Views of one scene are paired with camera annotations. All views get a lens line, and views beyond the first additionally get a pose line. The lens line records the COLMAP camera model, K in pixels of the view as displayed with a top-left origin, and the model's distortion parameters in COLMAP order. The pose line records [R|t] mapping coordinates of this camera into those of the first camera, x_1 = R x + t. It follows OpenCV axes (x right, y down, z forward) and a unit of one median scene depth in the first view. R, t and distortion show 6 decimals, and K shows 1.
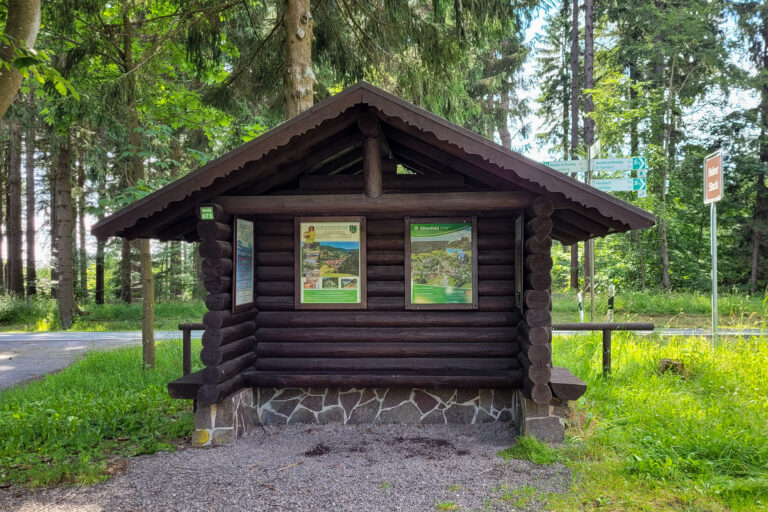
lens RADIAL K [[695.6, 0, 383.7], [0, 695.6, 268.0], [0, 0, 1]] dist [0.008117, 0.003171]
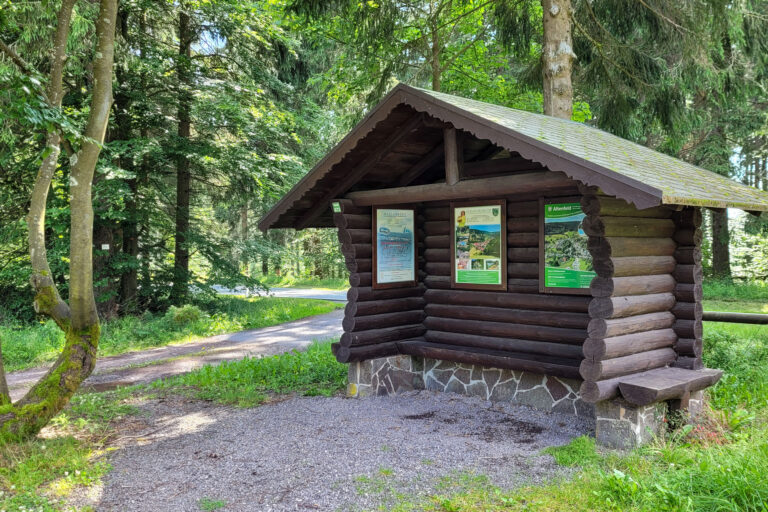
lens RADIAL K [[712.6, 0, 384.0], [0, 712.6, 256.0], [0, 0, 1]] dist [0.009619, 0.000052]
pose [[0.723532, 0.006289, -0.690262, 0.566330], [0.011184, 0.999720, 0.020832, -0.015078], [0.690200, -0.022793, 0.723260, 0.123781]]
